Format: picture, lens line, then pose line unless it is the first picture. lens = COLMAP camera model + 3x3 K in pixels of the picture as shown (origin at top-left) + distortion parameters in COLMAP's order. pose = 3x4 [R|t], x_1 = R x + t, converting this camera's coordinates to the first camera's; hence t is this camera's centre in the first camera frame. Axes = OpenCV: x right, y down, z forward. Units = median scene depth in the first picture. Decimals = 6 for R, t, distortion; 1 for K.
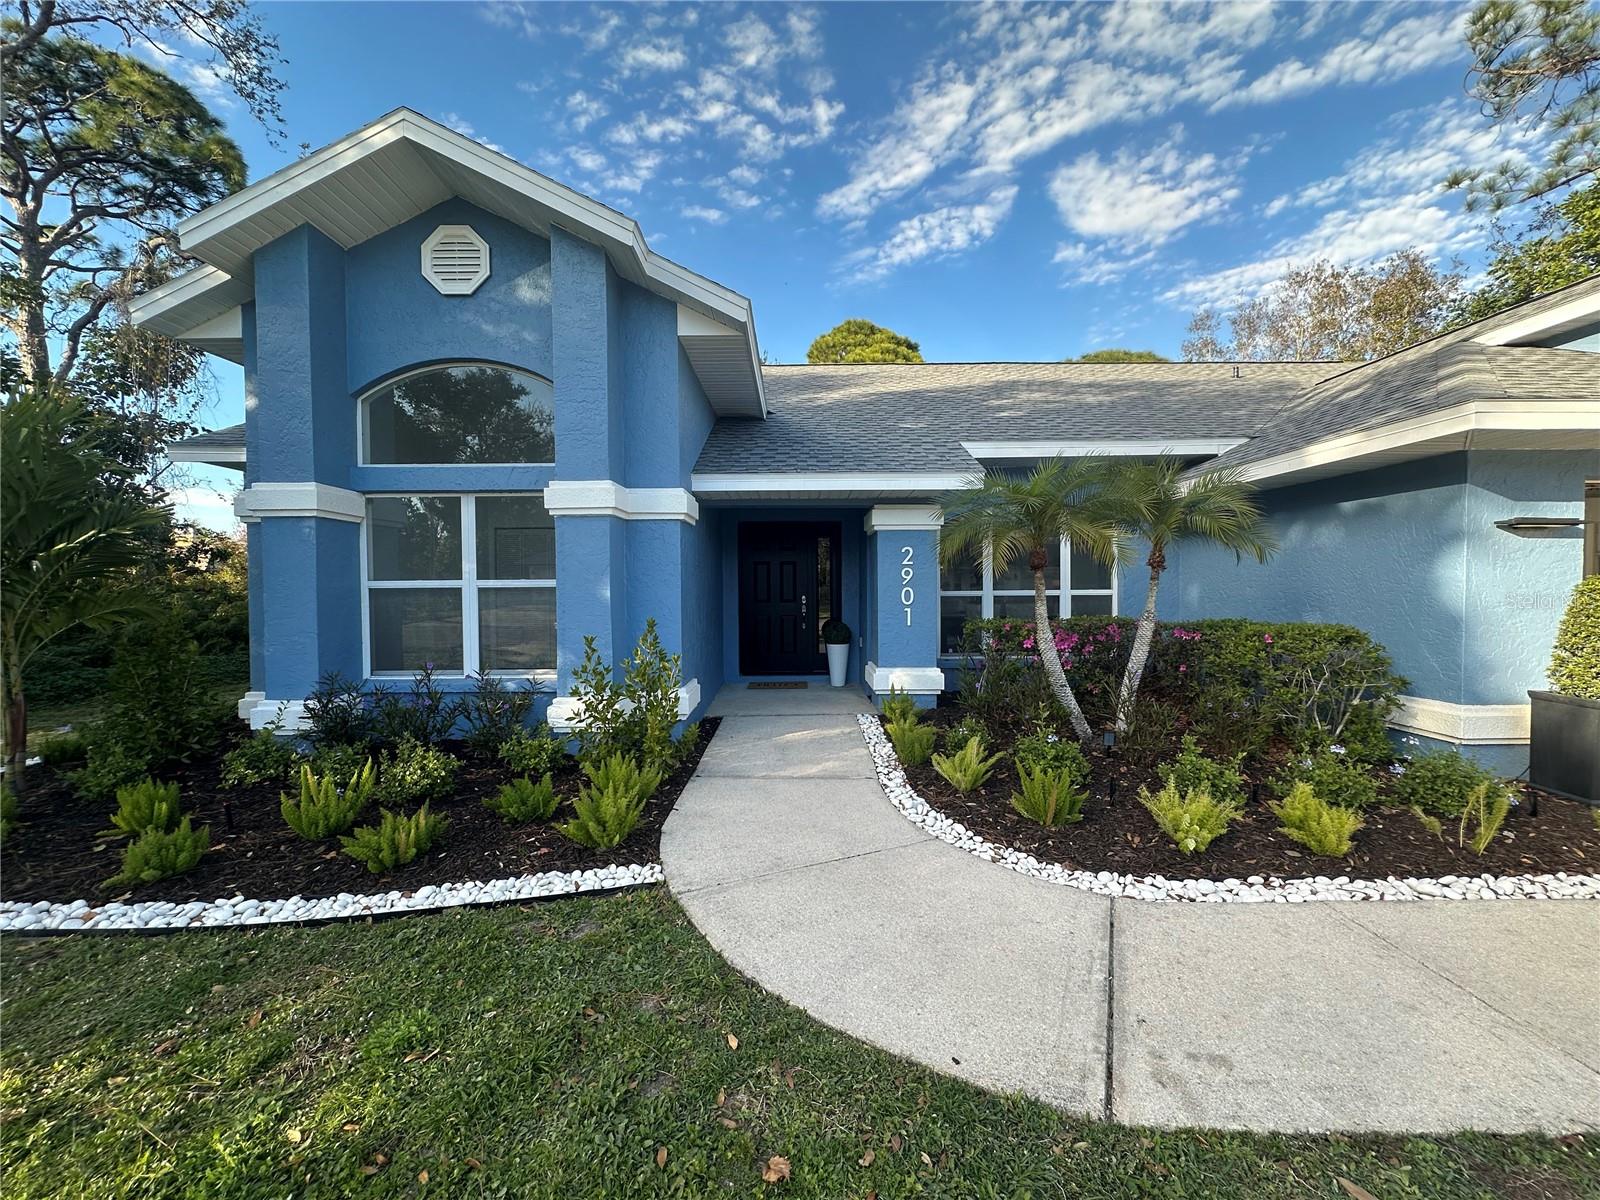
lens RADIAL K [[646.8, 0, 799.4], [0, 646.8, 602.5], [0, 0, 1]] dist [0.003555, 0.000372]
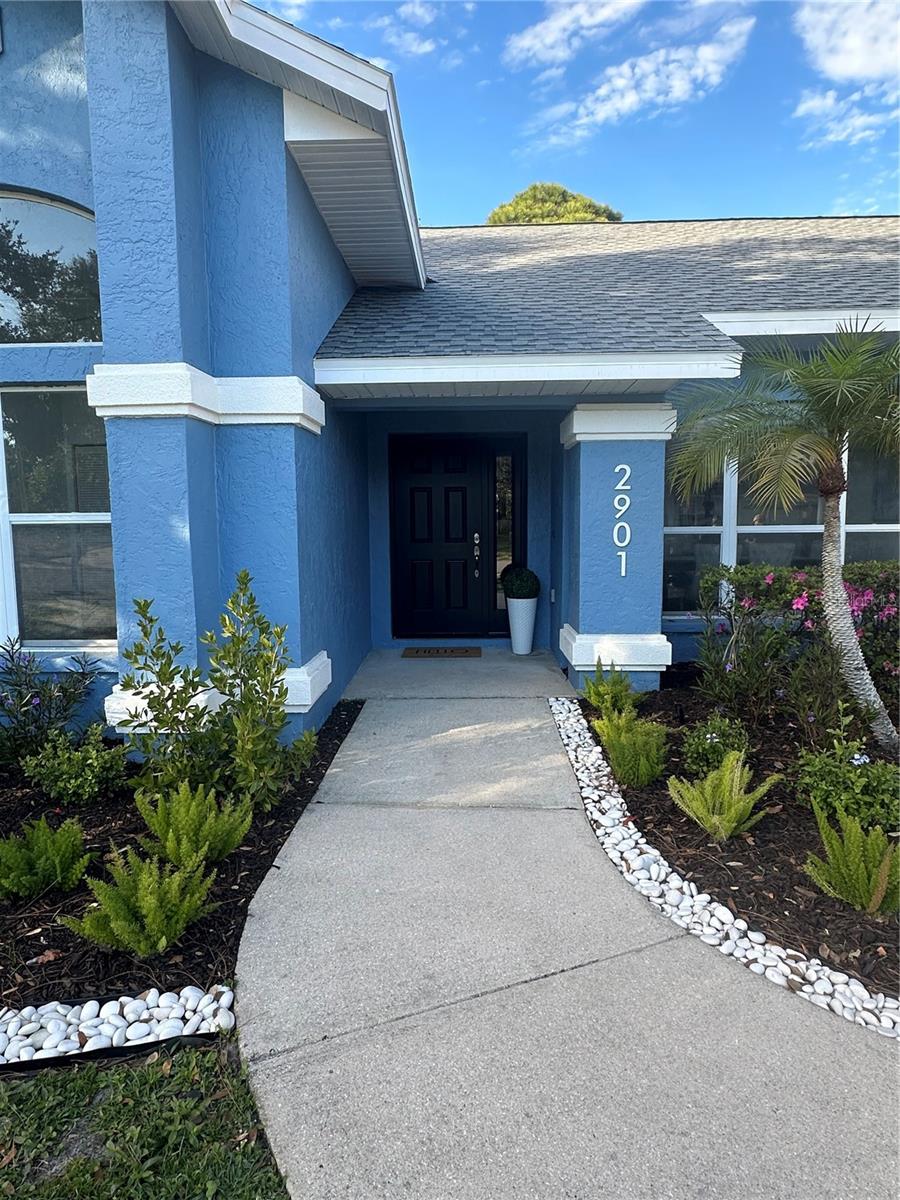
lens RADIAL K [[737.7, 0, 448.9], [0, 737.7, 594.6], [0, 0, 1]] dist [-0.001252, 0.002651]
pose [[0.999435, 0.001023, -0.033586, 0.005784], [0.001562, 0.997042, 0.076845, -0.008224], [0.033565, -0.076854, 0.996477, 0.228564]]
